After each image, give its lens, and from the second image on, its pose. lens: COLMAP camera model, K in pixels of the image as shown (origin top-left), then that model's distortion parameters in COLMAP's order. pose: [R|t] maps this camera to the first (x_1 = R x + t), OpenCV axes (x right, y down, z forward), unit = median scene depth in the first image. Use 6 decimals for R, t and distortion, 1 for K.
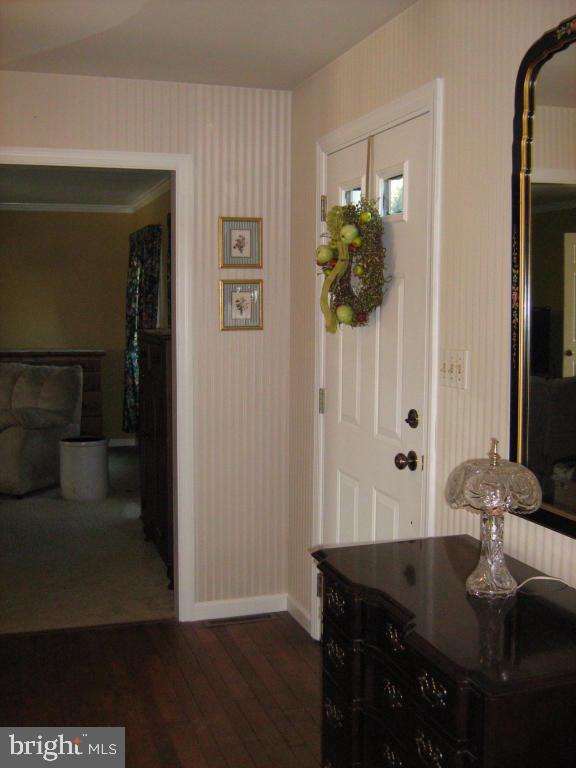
lens RADIAL K [[873.0, 0, 288.9], [0, 873.0, 384.5], [0, 0, 1]] dist [-0.109306, 0.000000]
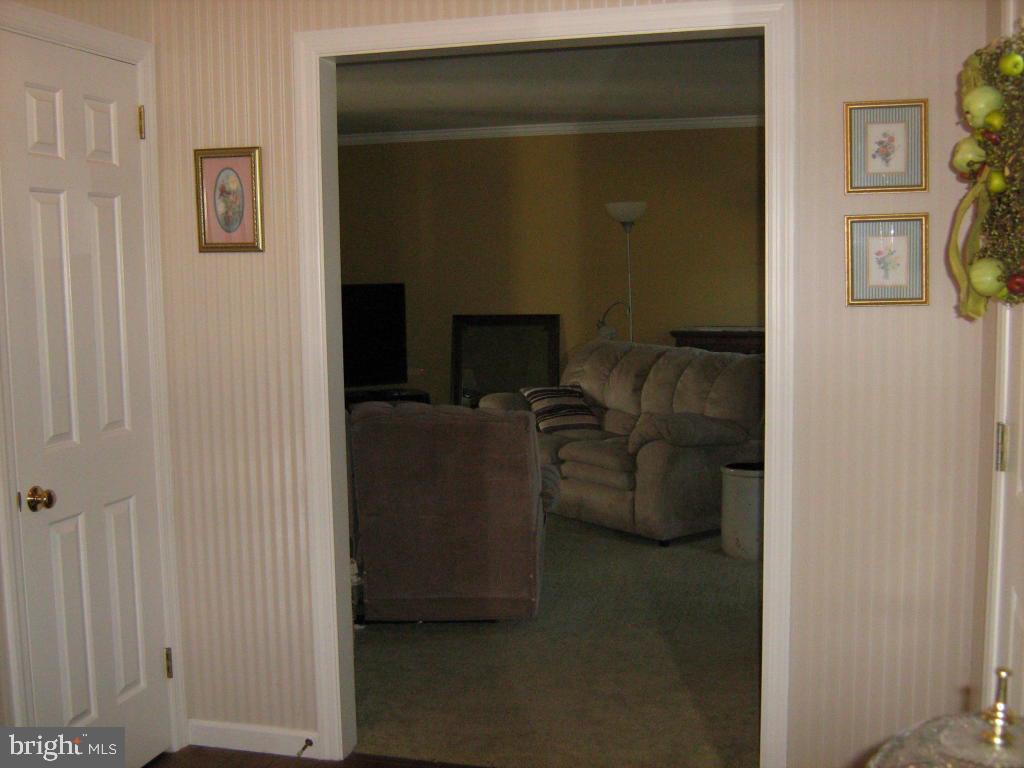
lens RADIAL K [[1164.1, 0, 511.2], [0, 1164.1, 382.8], [0, 0, 1]] dist [-0.109306, 0.000000]
pose [[0.822709, 0.037058, -0.567254, 0.107851], [-0.029162, 0.999310, 0.022990, -0.015321], [0.567714, -0.002372, 0.823222, 0.175376]]
